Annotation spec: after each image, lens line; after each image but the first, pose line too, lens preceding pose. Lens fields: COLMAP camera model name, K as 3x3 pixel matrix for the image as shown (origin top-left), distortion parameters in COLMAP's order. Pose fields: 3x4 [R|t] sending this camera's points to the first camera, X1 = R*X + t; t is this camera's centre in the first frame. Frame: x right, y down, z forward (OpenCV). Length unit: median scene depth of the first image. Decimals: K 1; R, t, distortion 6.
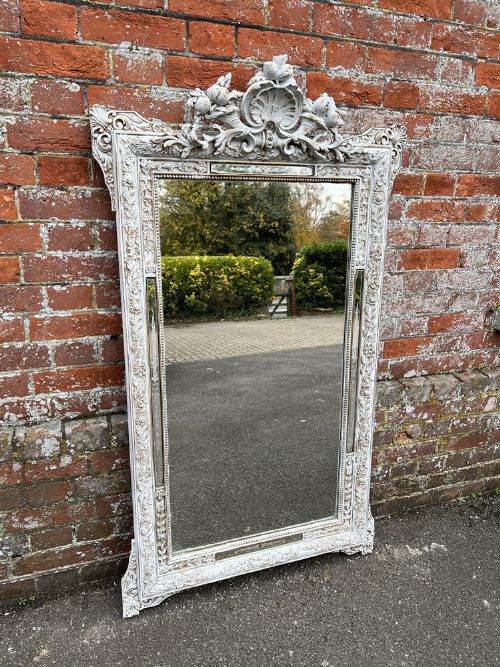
lens RADIAL K [[485.3, 0, 247.7], [0, 485.3, 332.9], [0, 0, 1]] dist [0.032331, -0.038951]
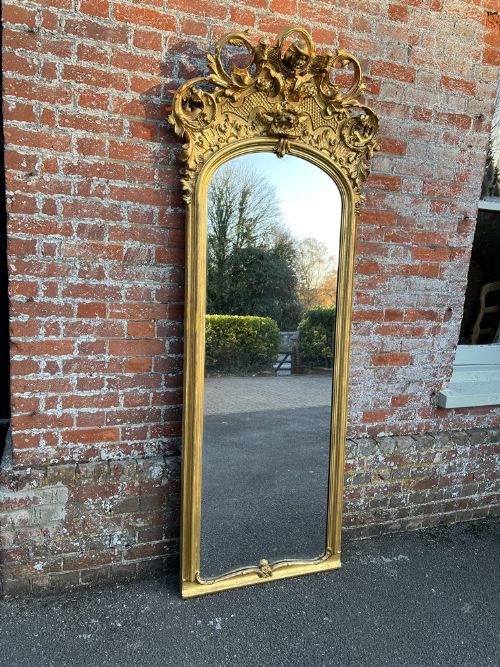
lens RADIAL K [[485.3, 0, 247.3], [0, 485.3, 333.6], [0, 0, 1]] dist [0.032331, -0.038951]
pose [[0.999776, 0.020327, 0.005830, -0.106500], [-0.019198, 0.988081, -0.152732, 0.016276], [-0.008865, 0.152586, 0.988250, -0.600434]]
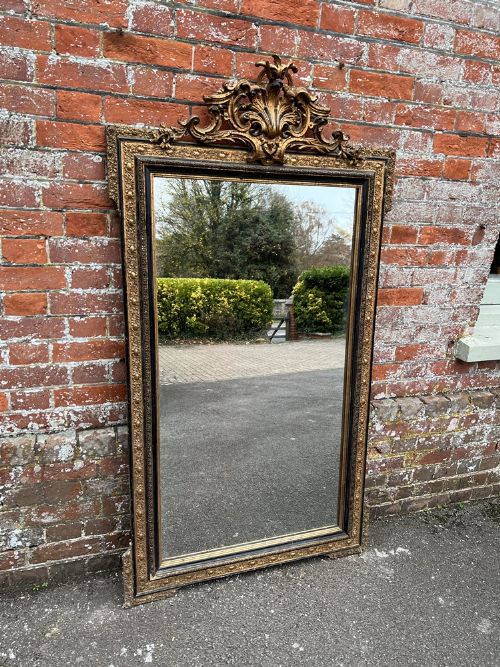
lens RADIAL K [[485.3, 0, 245.6], [0, 485.3, 335.3], [0, 0, 1]] dist [0.032331, -0.038951]
pose [[0.999766, 0.021015, -0.005156, 0.025796], [-0.021150, 0.999393, -0.027696, -0.022509], [0.004571, 0.027799, 0.999603, -0.161542]]
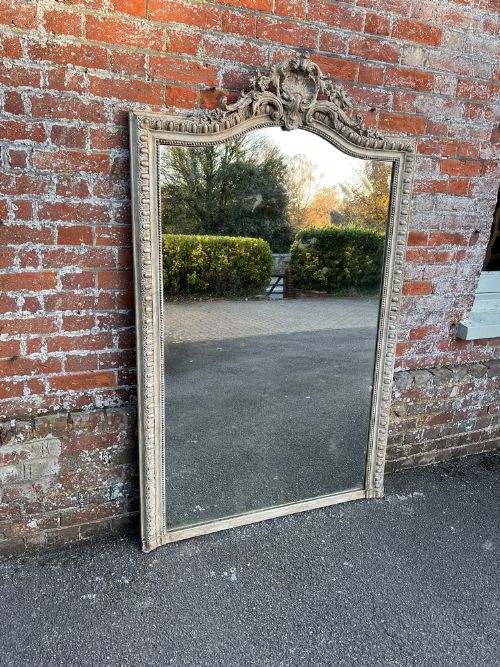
lens RADIAL K [[485.3, 0, 252.6], [0, 485.3, 327.5], [0, 0, 1]] dist [0.032331, -0.038951]
pose [[0.998332, -0.000622, 0.057728, -0.184476], [0.002014, 0.999708, -0.024063, -0.004008], [-0.057696, 0.024140, 0.998042, -0.422330]]
